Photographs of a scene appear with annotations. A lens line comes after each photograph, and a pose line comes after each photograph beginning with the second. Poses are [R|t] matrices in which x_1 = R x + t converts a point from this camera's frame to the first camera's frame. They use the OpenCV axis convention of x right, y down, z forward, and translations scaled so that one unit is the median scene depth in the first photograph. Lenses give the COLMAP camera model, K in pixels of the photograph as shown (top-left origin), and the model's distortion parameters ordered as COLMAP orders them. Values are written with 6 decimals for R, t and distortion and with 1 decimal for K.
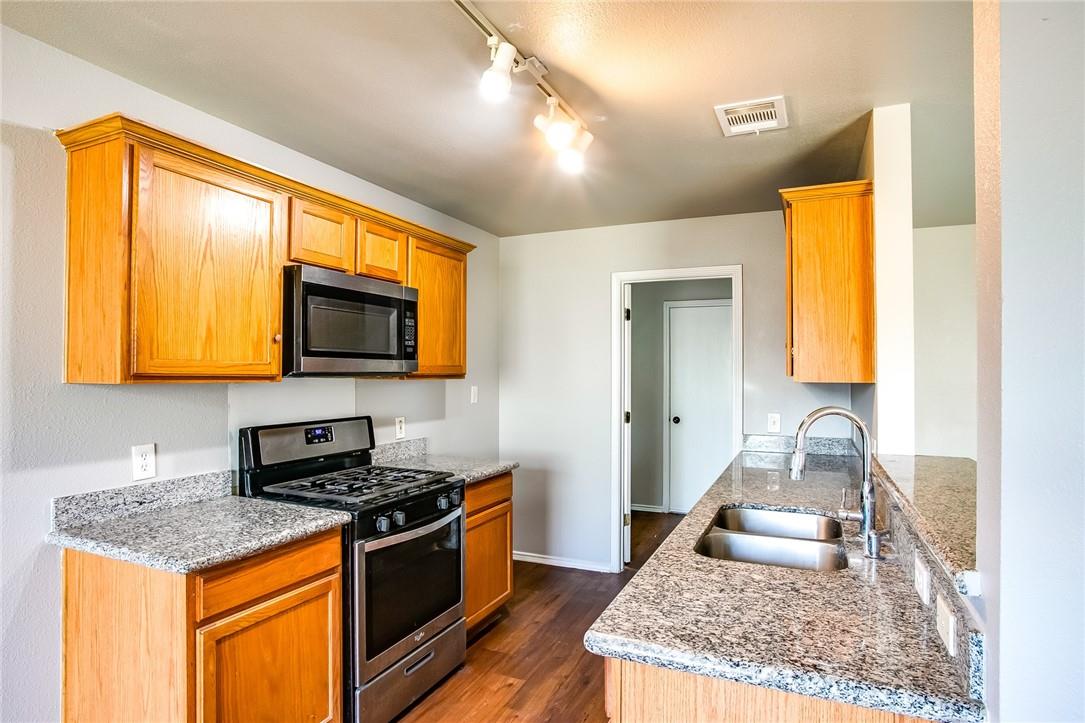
lens RADIAL K [[601.1, 0, 541.1], [0, 601.1, 367.6], [0, 0, 1]] dist [-0.002508, -0.000244]
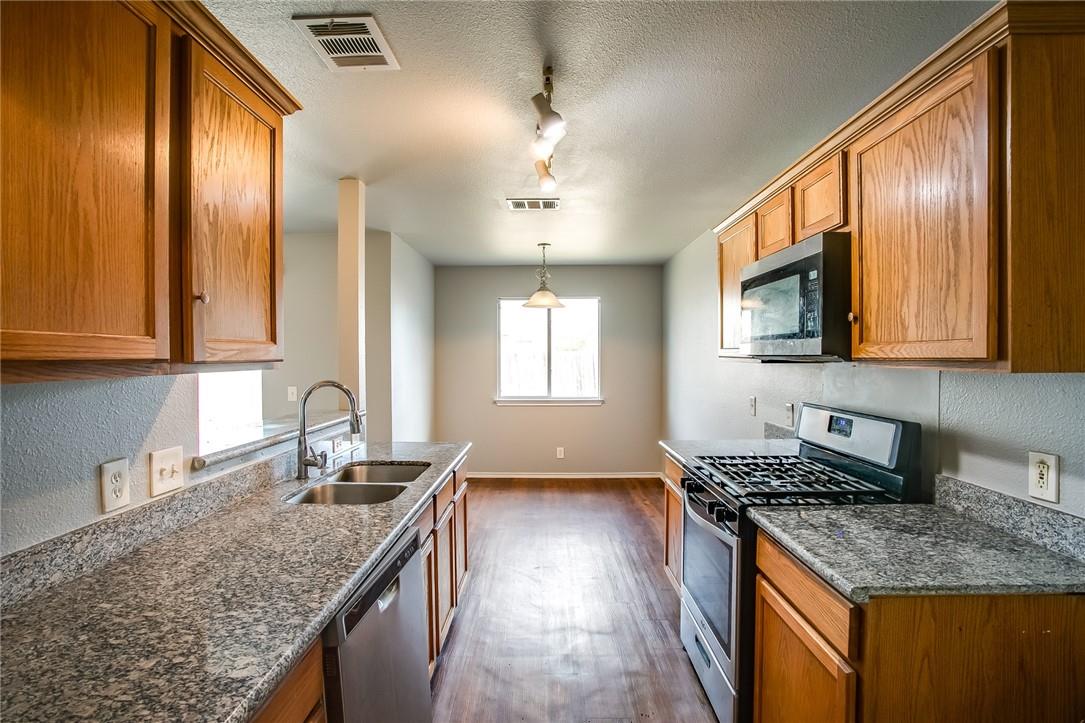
lens RADIAL K [[549.9, 0, 542.5], [0, 549.9, 366.8], [0, 0, 1]] dist [-0.000515, 0.000437]
pose [[-0.912790, 0.004130, -0.408408, 0.305549], [-0.000195, 0.999944, 0.010548, 0.013737], [0.408428, 0.009708, -0.912739, 1.329380]]
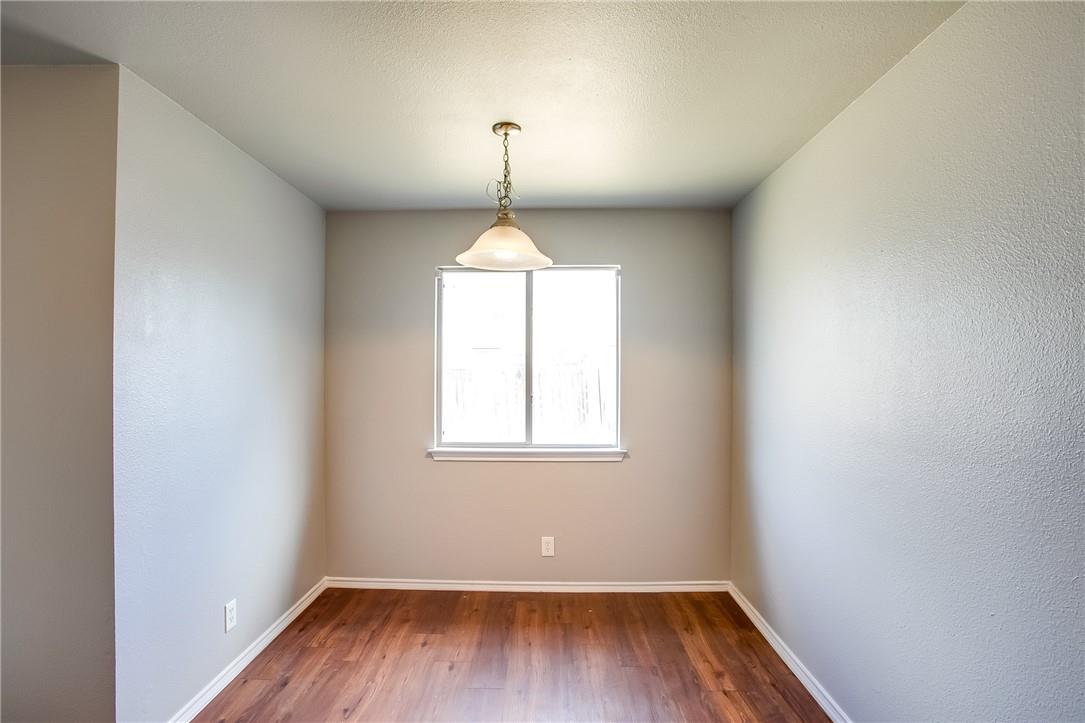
lens RADIAL K [[549.9, 0, 542.5], [0, 549.9, 366.8], [0, 0, 1]] dist [-0.000515, 0.000437]
pose [[-0.914128, -0.009049, -0.405324, -0.100665], [-0.002747, 0.999866, -0.016125, 0.005065], [0.405416, -0.013627, -0.914031, 0.558156]]
